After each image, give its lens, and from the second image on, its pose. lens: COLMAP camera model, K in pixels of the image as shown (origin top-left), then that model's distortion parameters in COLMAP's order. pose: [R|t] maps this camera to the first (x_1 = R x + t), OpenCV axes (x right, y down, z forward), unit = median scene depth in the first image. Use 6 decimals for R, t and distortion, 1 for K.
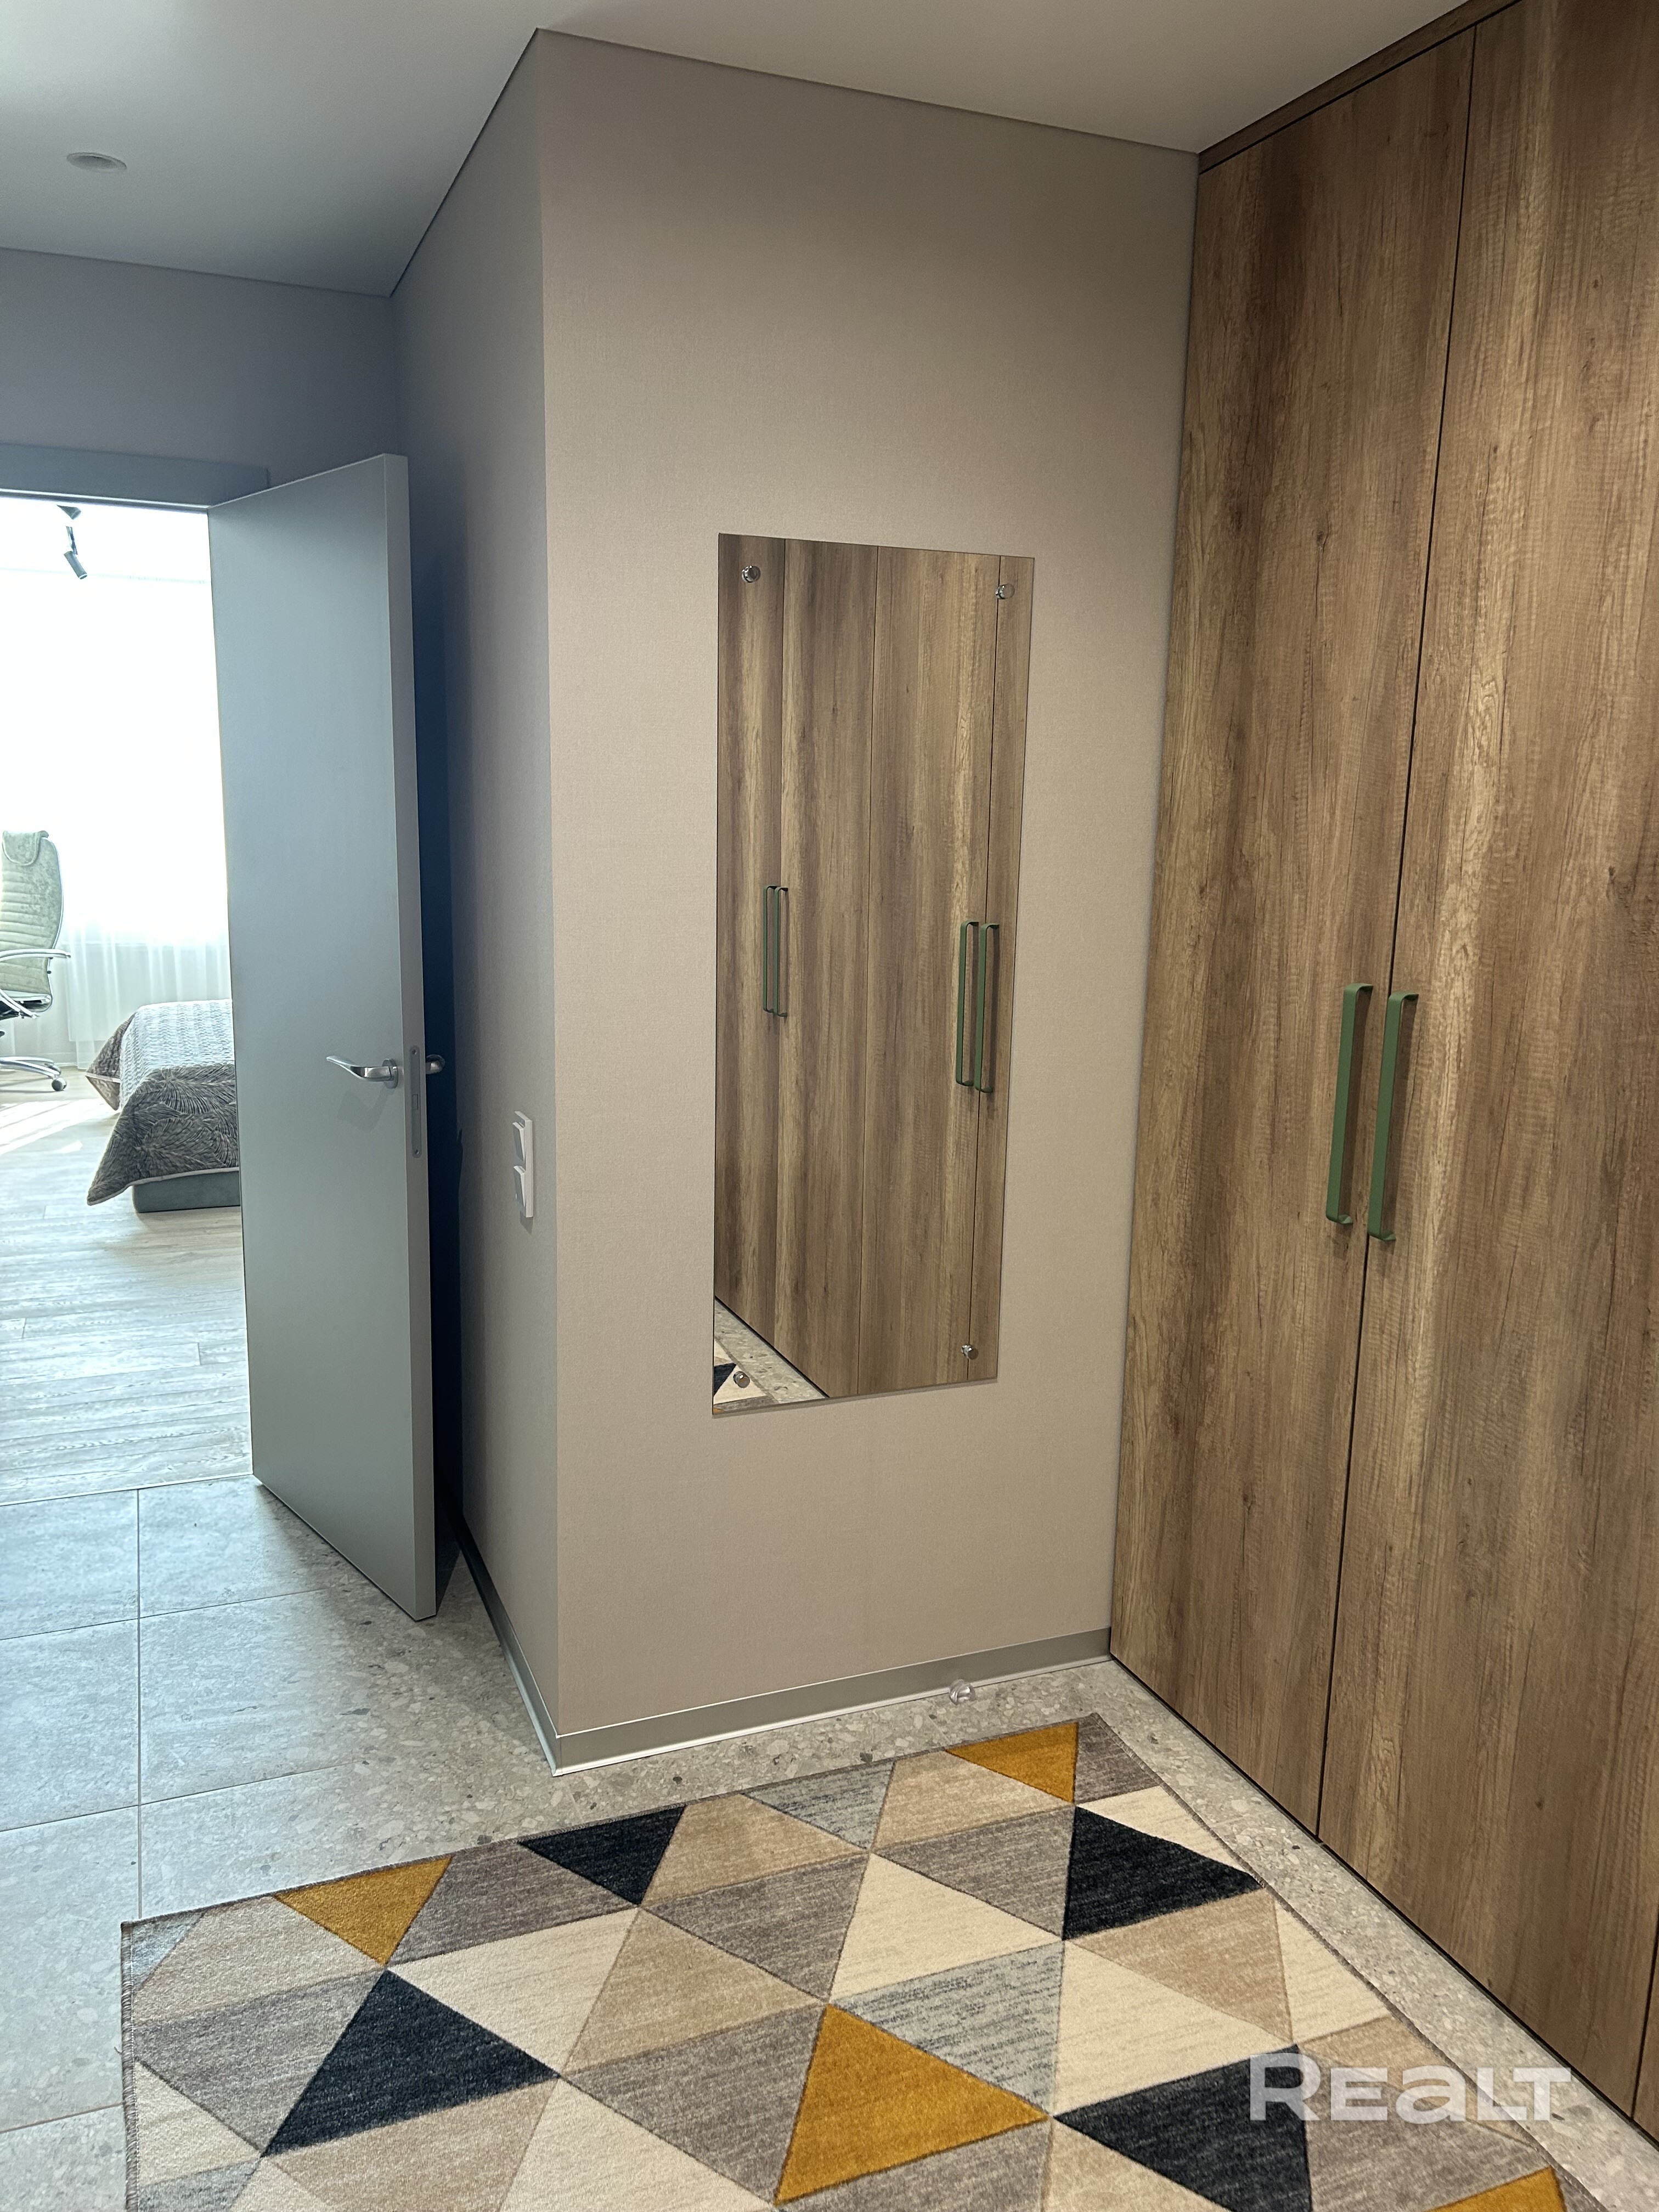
lens RADIAL K [[1658.9, 0, 829.2], [0, 1658.9, 1104.4], [0, 0, 1]] dist [-0.003671, -0.005593]
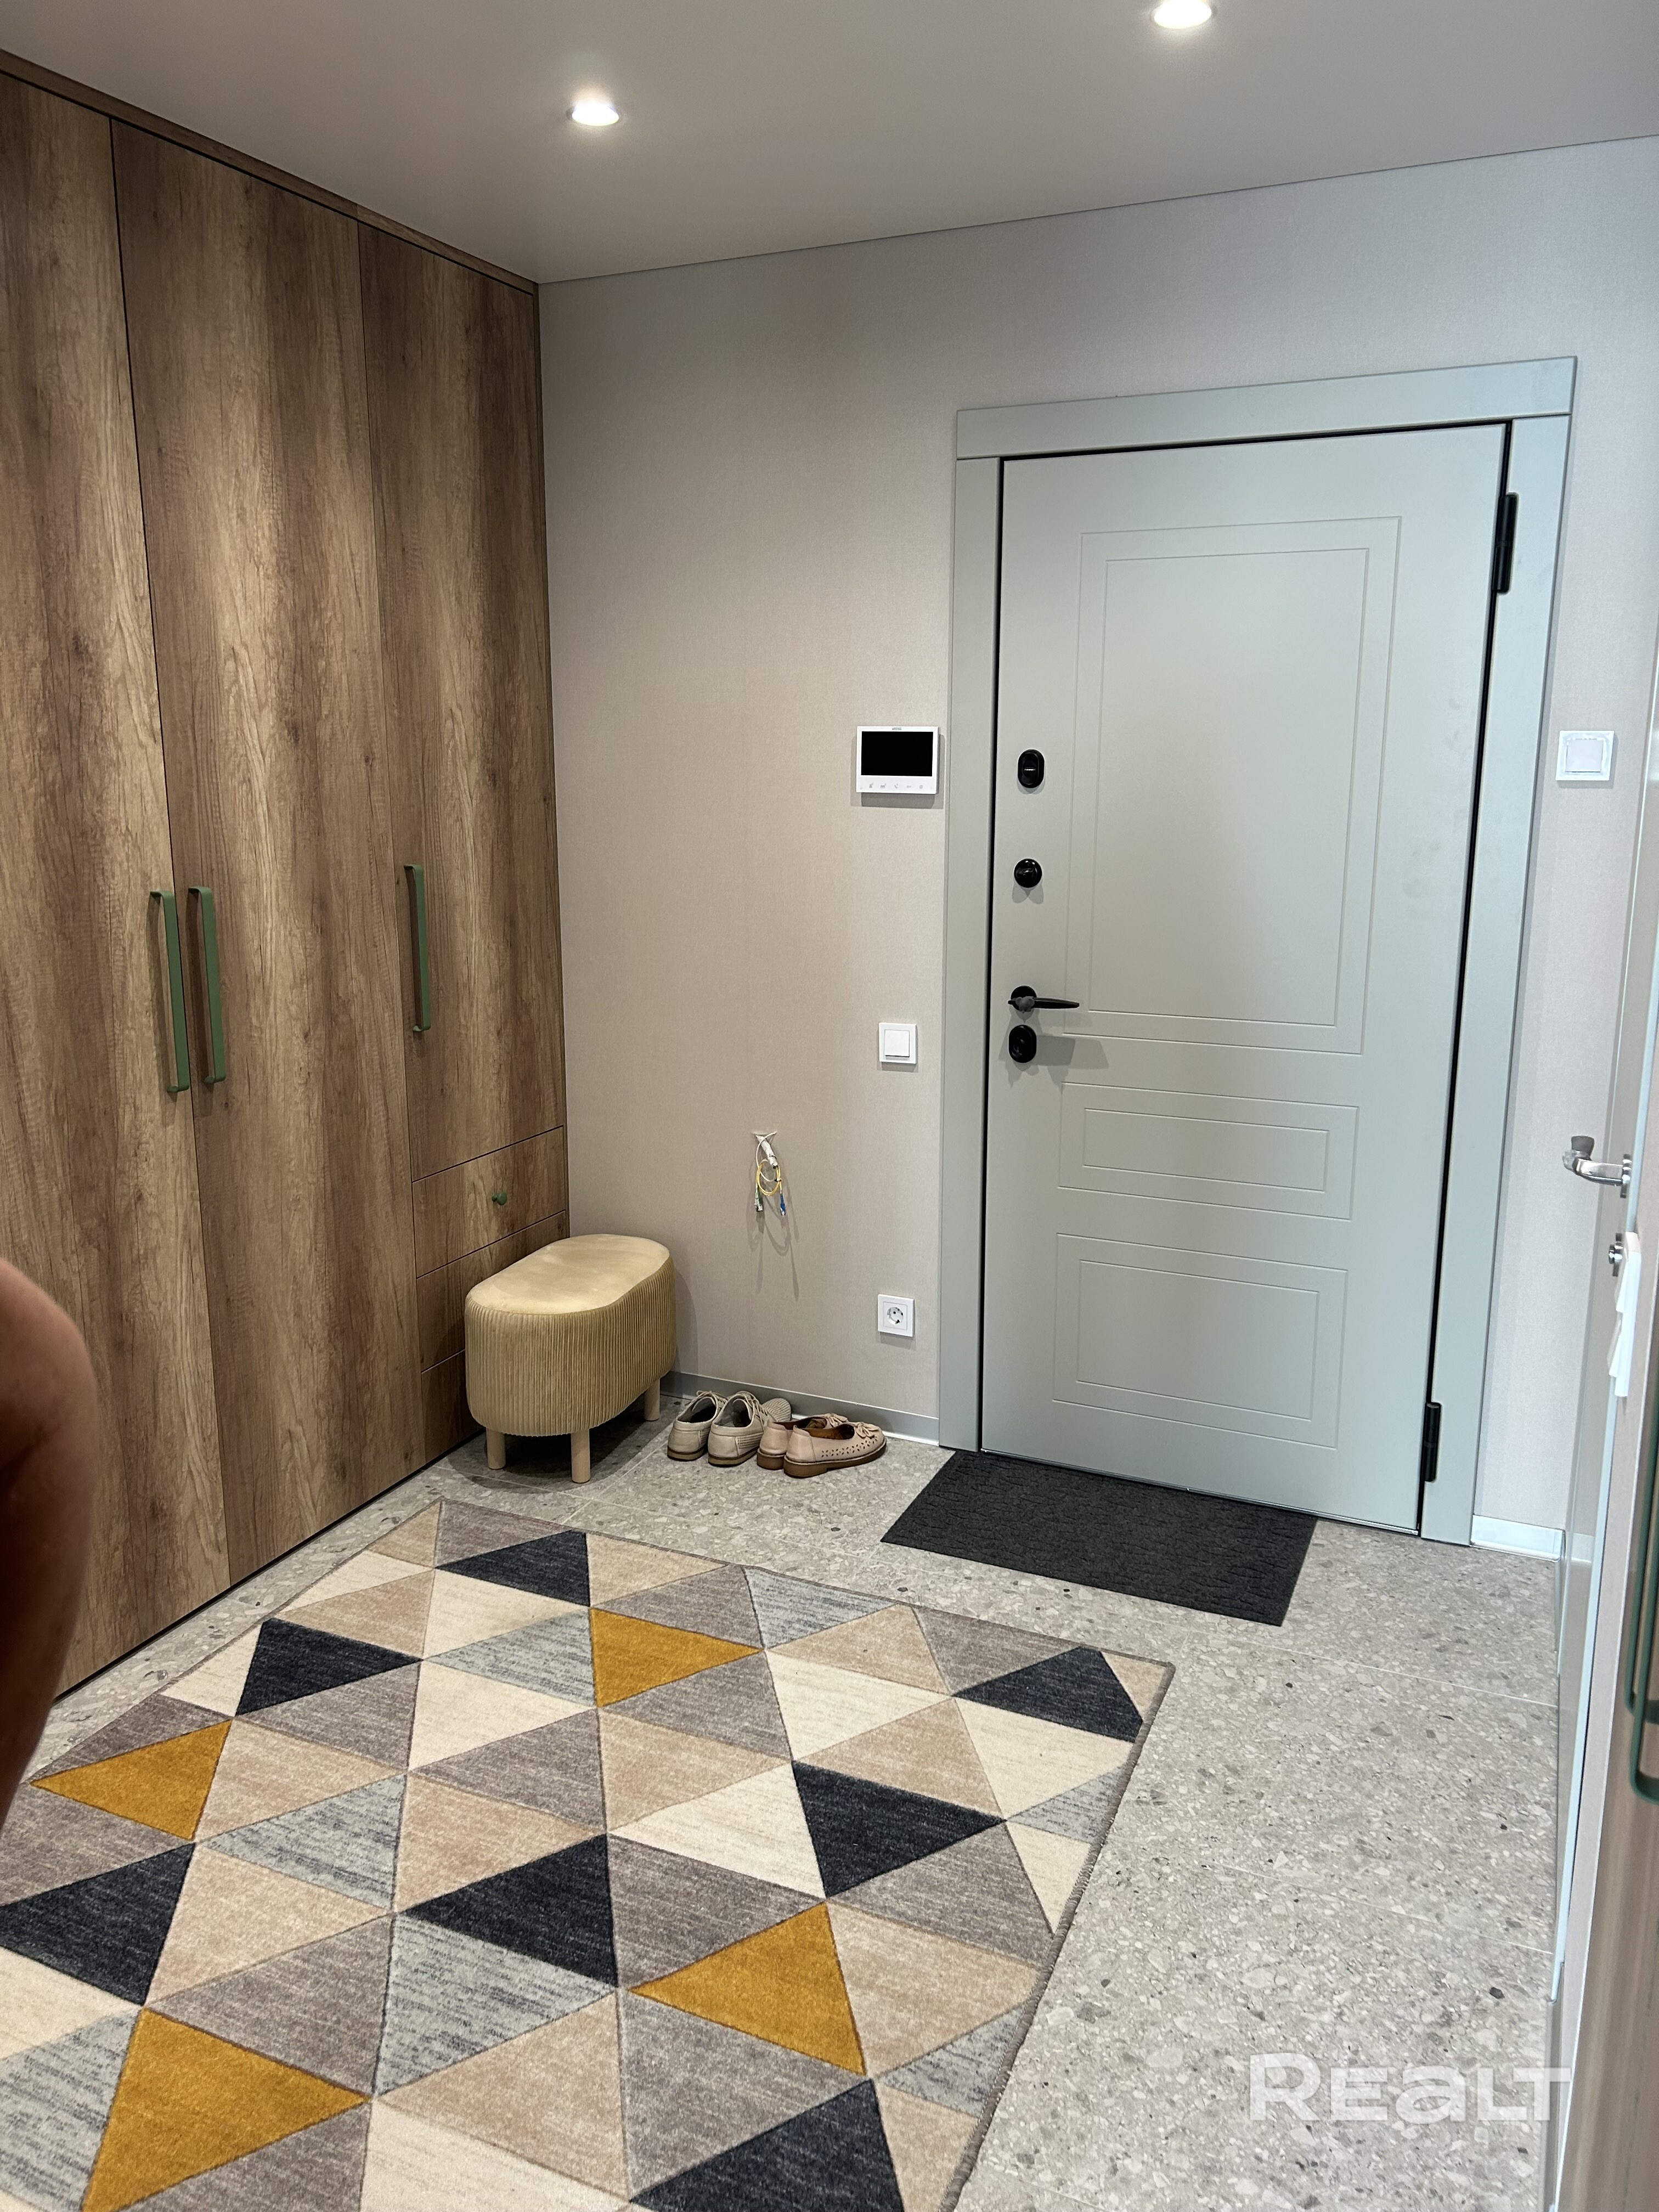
lens RADIAL K [[1658.9, 0, 827.3], [0, 1658.9, 1101.1], [0, 0, 1]] dist [-0.003671, -0.005593]
pose [[-0.697841, -0.181613, 0.692845, -0.898324], [0.119819, 0.924088, 0.362911, -0.314292], [-0.706159, 0.336271, -0.623106, 1.483367]]
